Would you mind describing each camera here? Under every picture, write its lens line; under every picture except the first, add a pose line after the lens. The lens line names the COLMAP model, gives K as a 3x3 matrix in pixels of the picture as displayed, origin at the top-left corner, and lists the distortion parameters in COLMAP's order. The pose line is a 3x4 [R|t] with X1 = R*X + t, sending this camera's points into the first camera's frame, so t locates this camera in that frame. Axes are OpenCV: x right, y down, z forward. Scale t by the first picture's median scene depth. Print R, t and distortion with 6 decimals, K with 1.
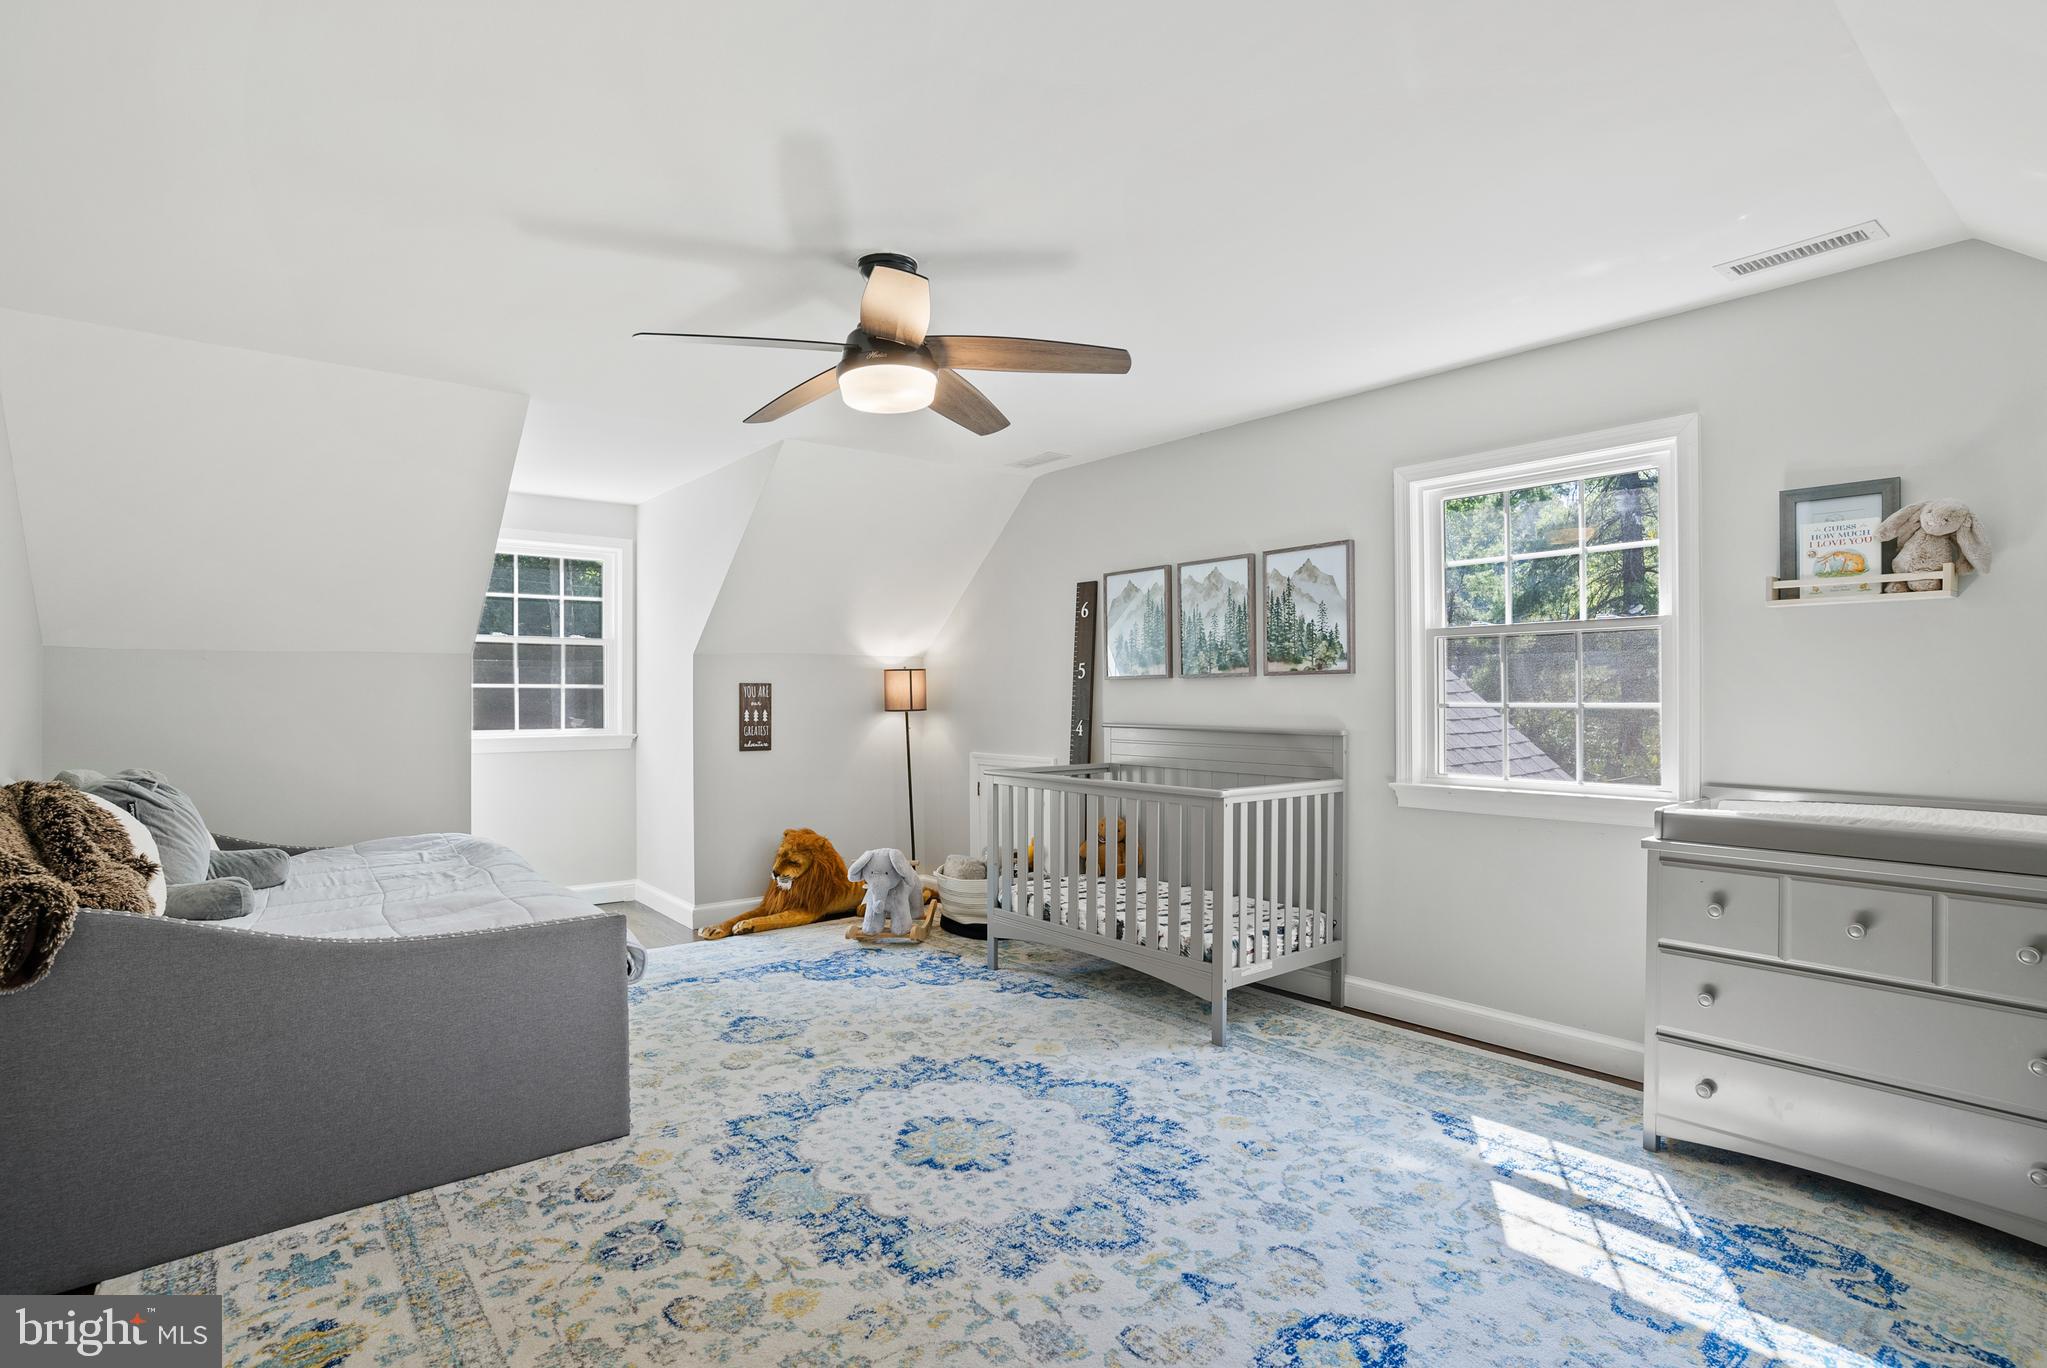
lens RADIAL K [[1020.2, 0, 1028.6], [0, 1020.2, 686.8], [0, 0, 1]] dist [-0.033419, 0.008077]
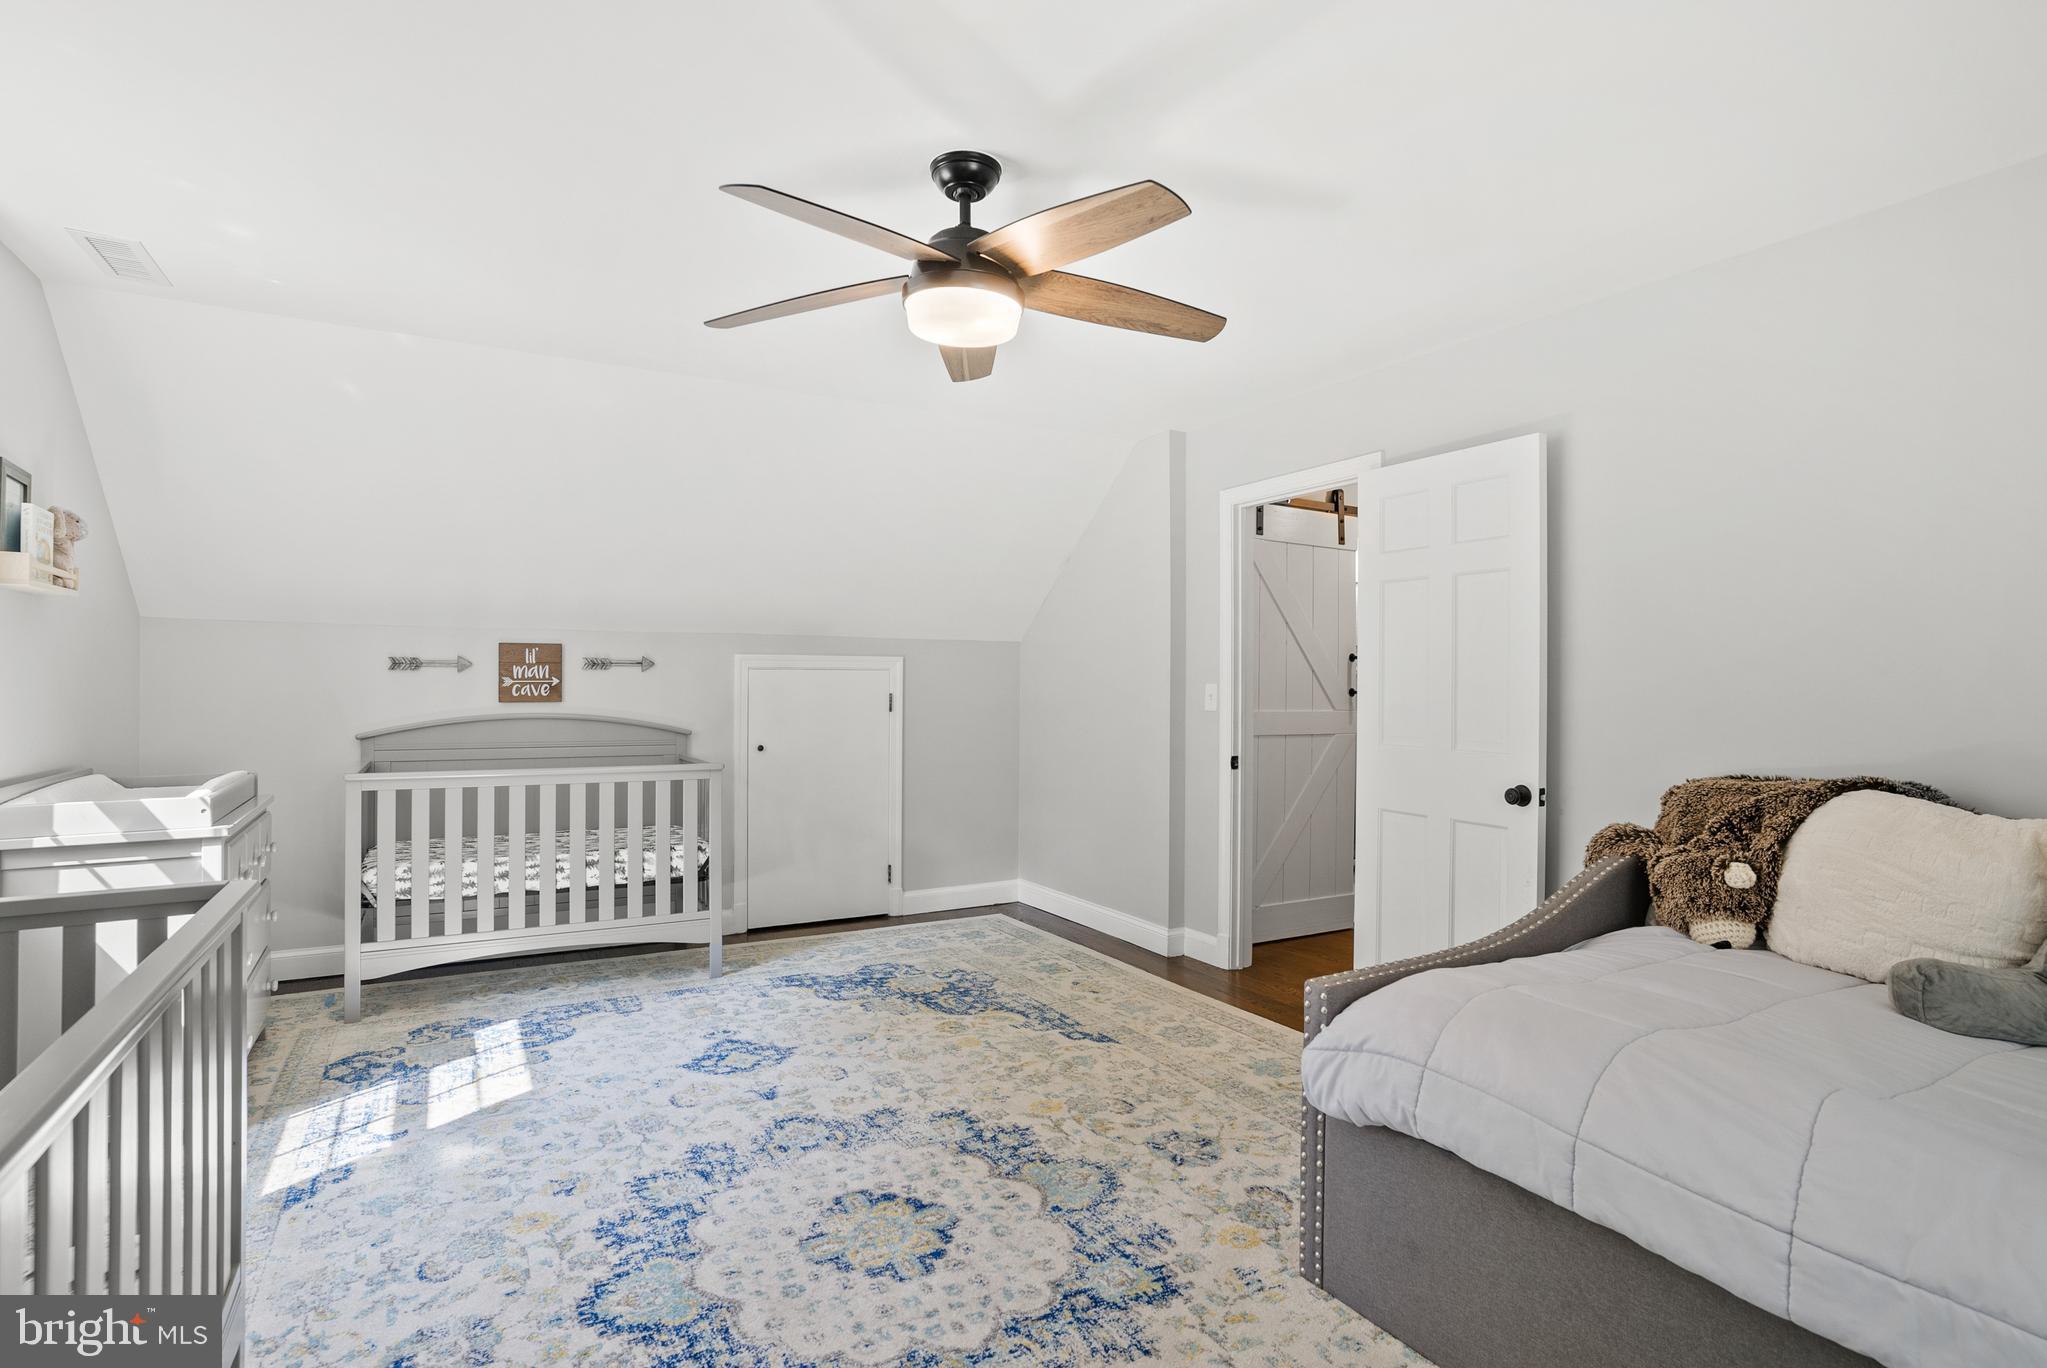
lens RADIAL K [[1020.2, 0, 1026.1], [0, 1020.2, 679.5], [0, 0, 1]] dist [-0.033419, 0.008077]
pose [[-0.987647, -0.001283, 0.156693, -0.368337], [-0.003207, 0.999923, -0.012028, 0.016195], [-0.156666, -0.012382, -0.987574, 2.094118]]
